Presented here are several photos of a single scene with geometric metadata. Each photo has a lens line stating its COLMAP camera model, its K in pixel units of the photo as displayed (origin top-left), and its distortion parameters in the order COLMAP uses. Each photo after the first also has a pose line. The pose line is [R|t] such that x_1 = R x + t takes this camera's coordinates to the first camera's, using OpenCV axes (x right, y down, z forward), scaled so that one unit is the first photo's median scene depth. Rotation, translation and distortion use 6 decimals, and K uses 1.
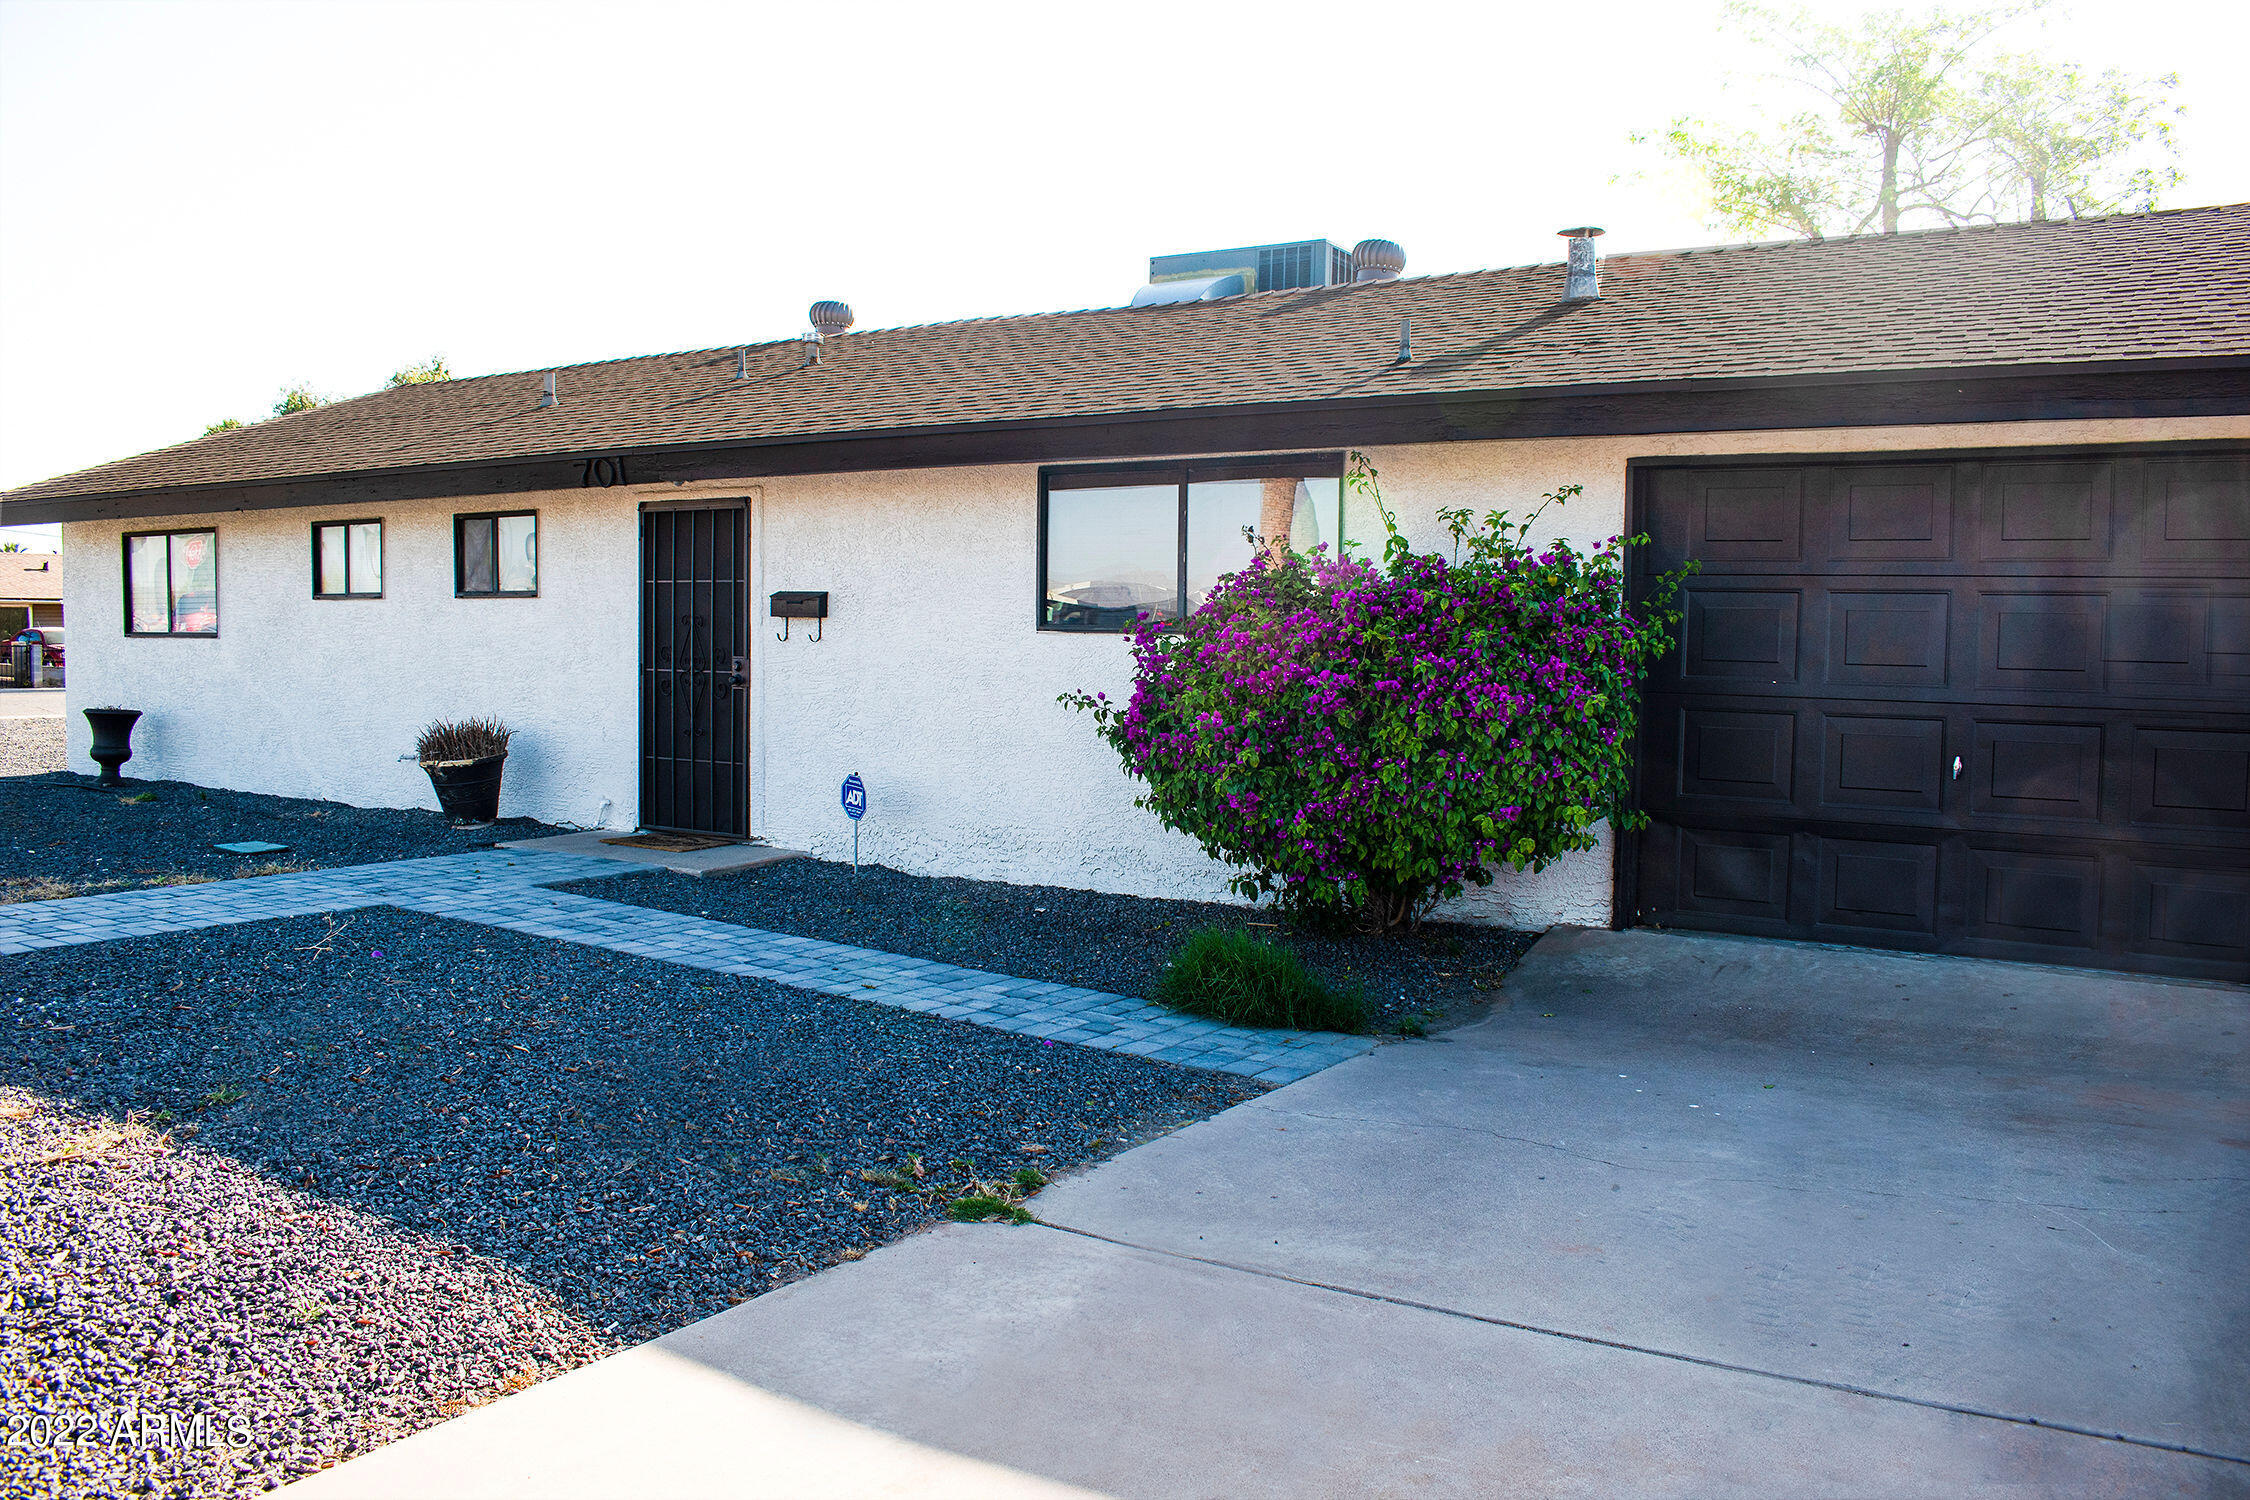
lens RADIAL K [[1752.9, 0, 1126.4], [0, 1752.9, 752.9], [0, 0, 1]] dist [-0.097645, 0.014529]
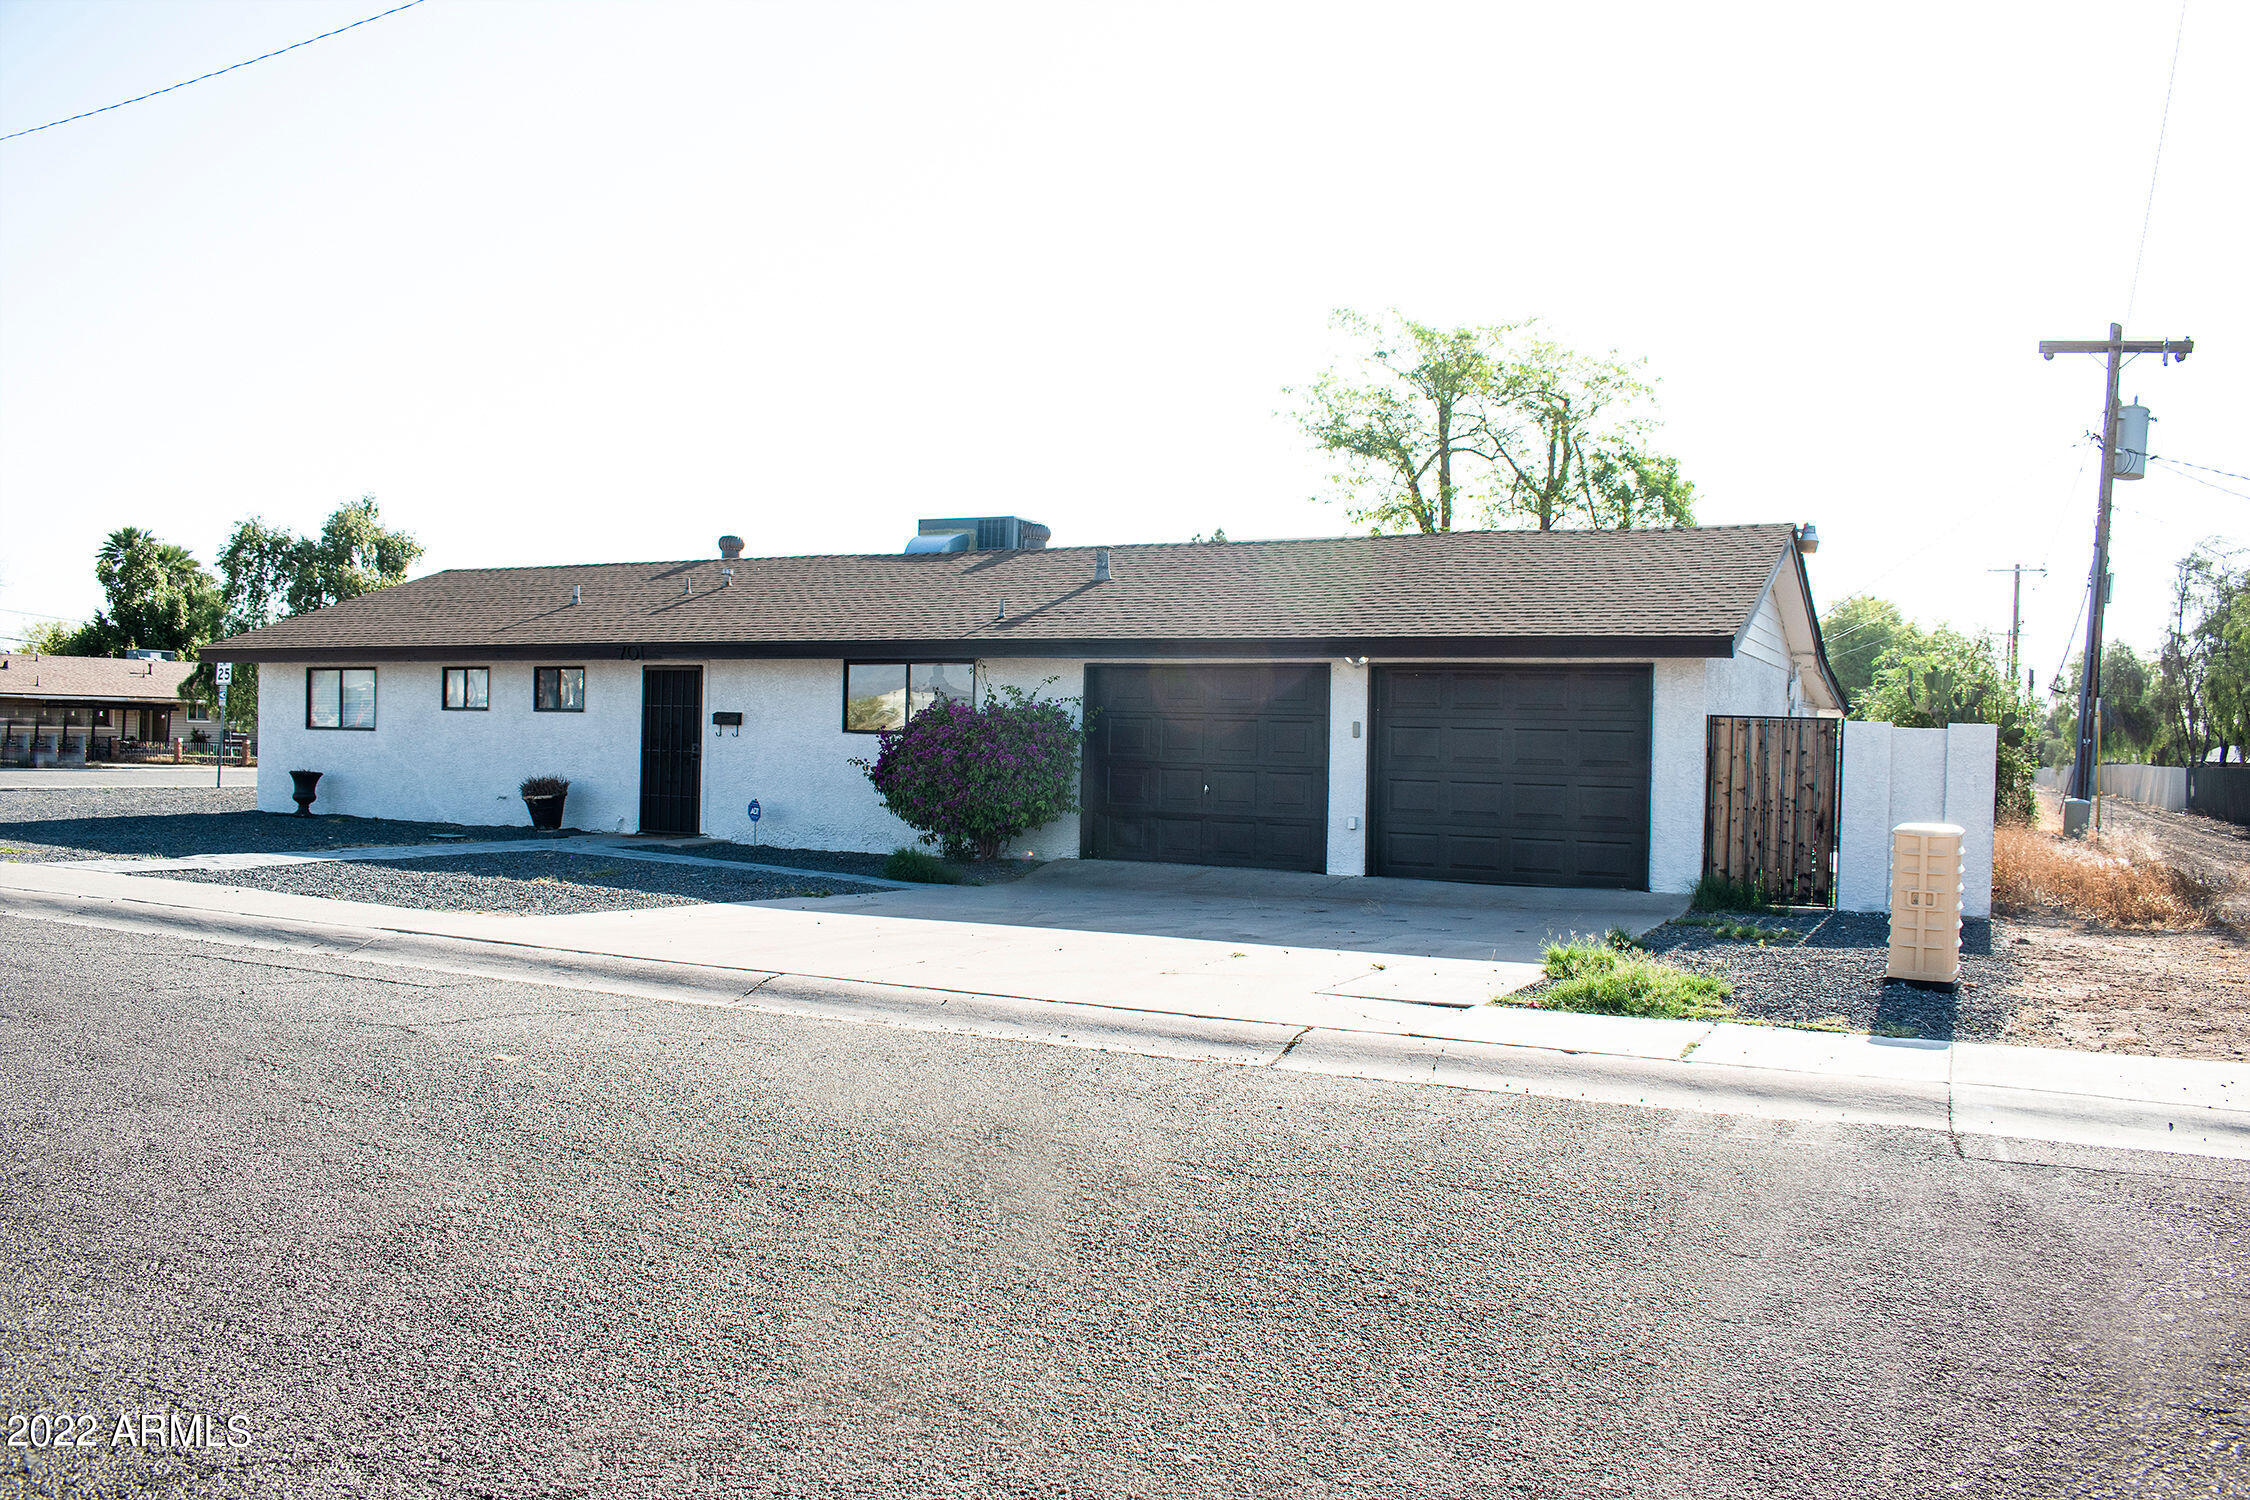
lens RADIAL K [[1752.9, 0, 1126.4], [0, 1752.9, 752.9], [0, 0, 1]] dist [-0.097645, 0.014529]
pose [[0.996103, 0.008651, 0.087769, 0.093209], [-0.003456, 0.998242, -0.059166, 0.069758], [-0.088127, 0.058632, 0.994382, -1.003844]]
